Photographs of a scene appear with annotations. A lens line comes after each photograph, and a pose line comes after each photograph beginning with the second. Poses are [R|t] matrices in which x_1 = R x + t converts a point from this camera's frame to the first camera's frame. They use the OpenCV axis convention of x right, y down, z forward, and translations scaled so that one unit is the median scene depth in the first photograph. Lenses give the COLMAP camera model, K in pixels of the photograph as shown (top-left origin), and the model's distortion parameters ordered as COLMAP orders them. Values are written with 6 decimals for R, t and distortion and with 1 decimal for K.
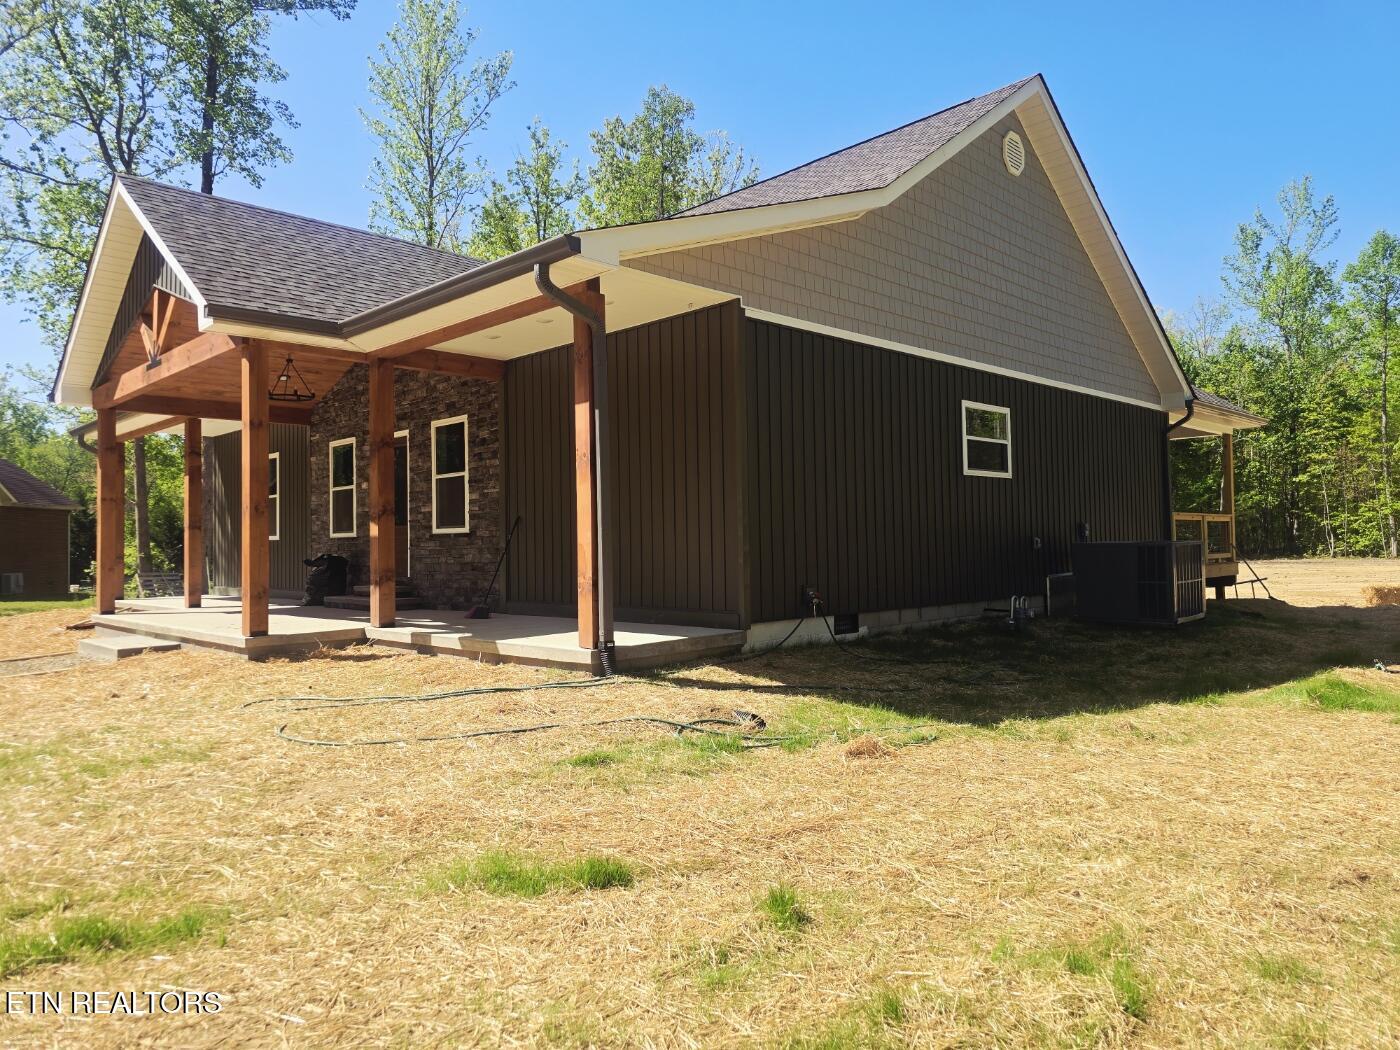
lens RADIAL K [[965.2, 0, 701.1], [0, 965.2, 519.0], [0, 0, 1]] dist [0.004837, 0.000968]
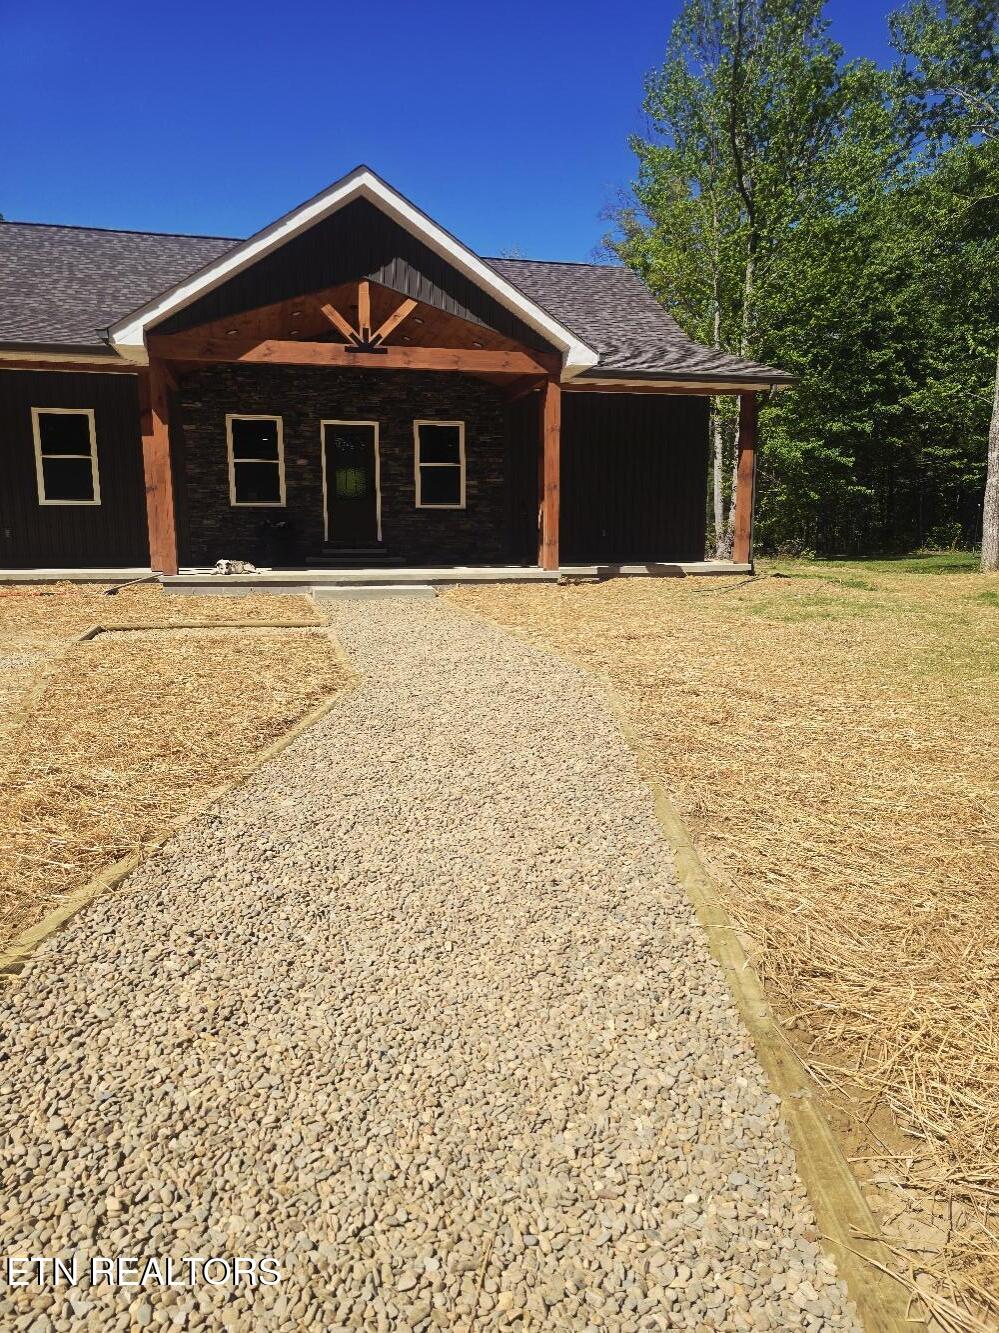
lens RADIAL K [[887.5, 0, 488.3], [0, 887.5, 678.4], [0, 0, 1]] dist [0.058068, -0.054650]
pose [[0.533776, -0.121738, 0.836817, -1.320570], [-0.030479, 0.986171, 0.162907, 0.046159], [-0.845076, -0.112461, 0.522684, 0.247048]]
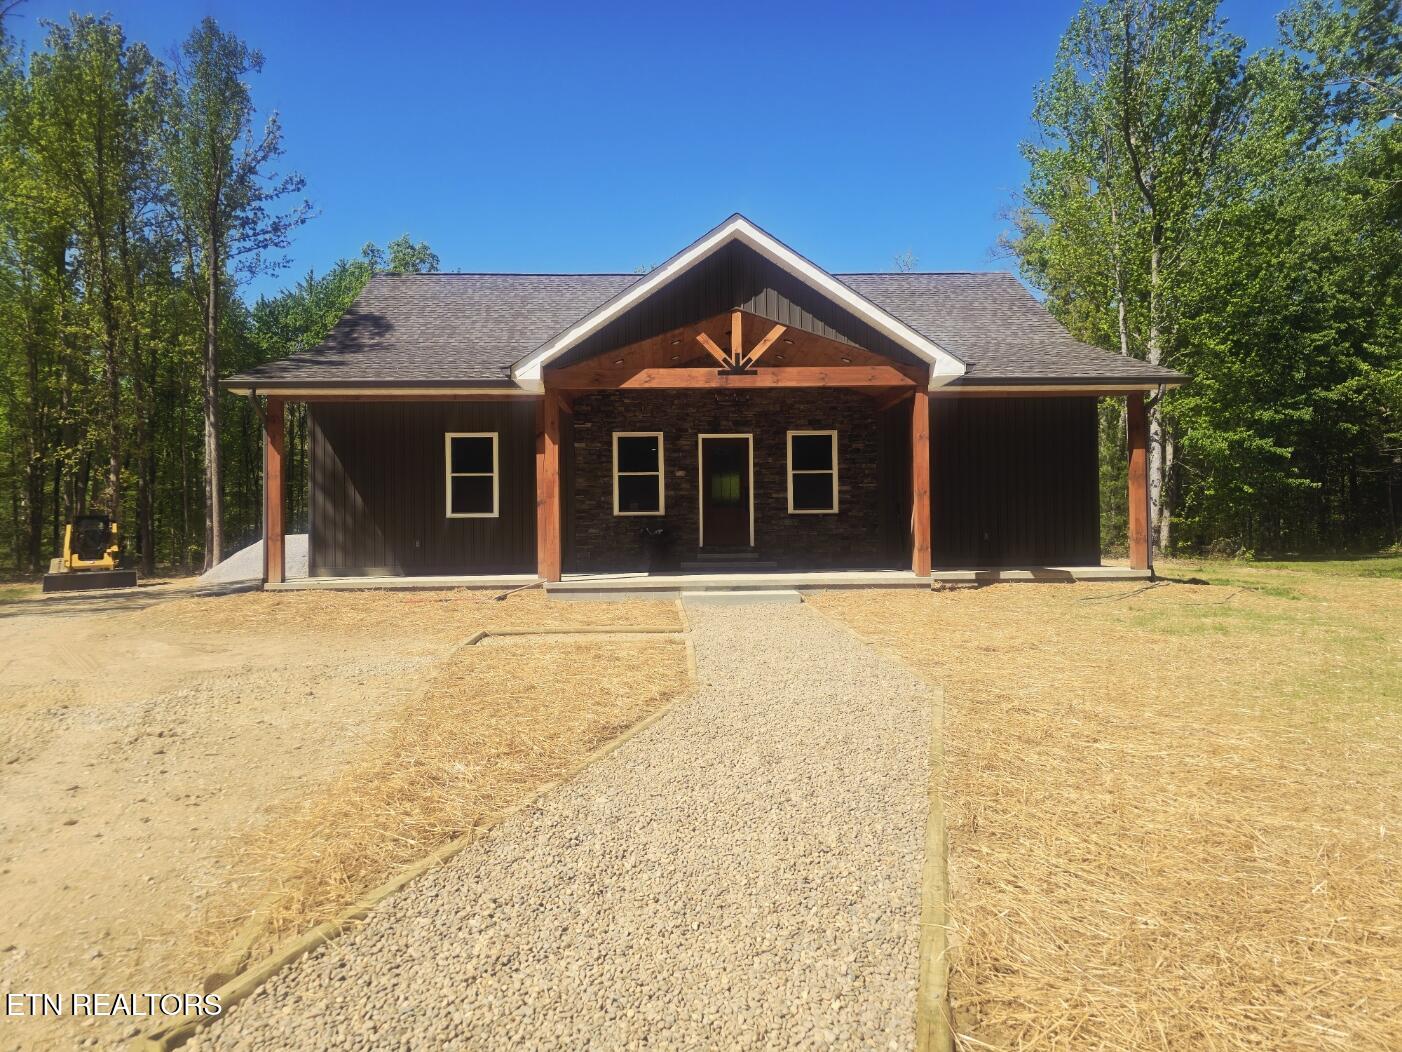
lens RADIAL K [[933.4, 0, 707.5], [0, 933.4, 524.1], [0, 0, 1]] dist [0.058068, -0.054650]
pose [[0.686786, 0.012908, 0.726745, -1.344297], [-0.019256, 0.999814, 0.000439, 0.032545], [-0.726605, -0.014296, 0.686907, 0.184330]]
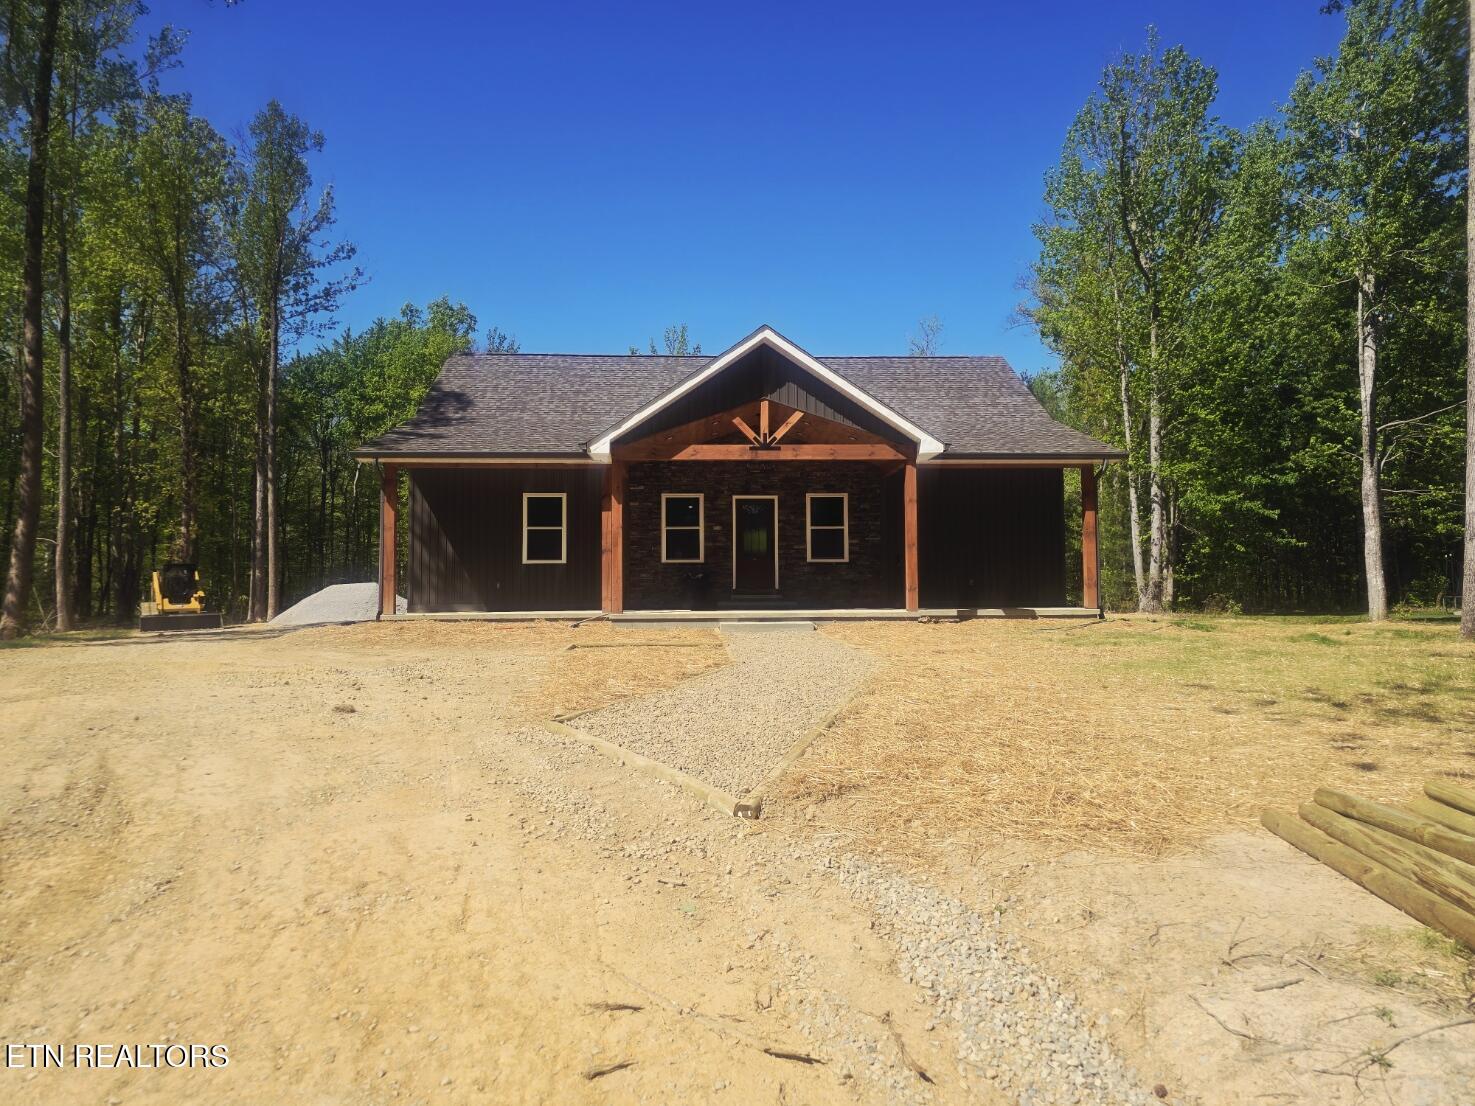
lens RADIAL K [[982.0, 0, 739.2], [0, 982.0, 551.9], [0, 0, 1]] dist [0.058068, -0.054650]
pose [[0.683645, 0.041363, 0.728642, -1.609737], [-0.025996, 0.999139, -0.032328, 0.056267], [-0.729352, 0.003159, 0.684132, -0.056512]]
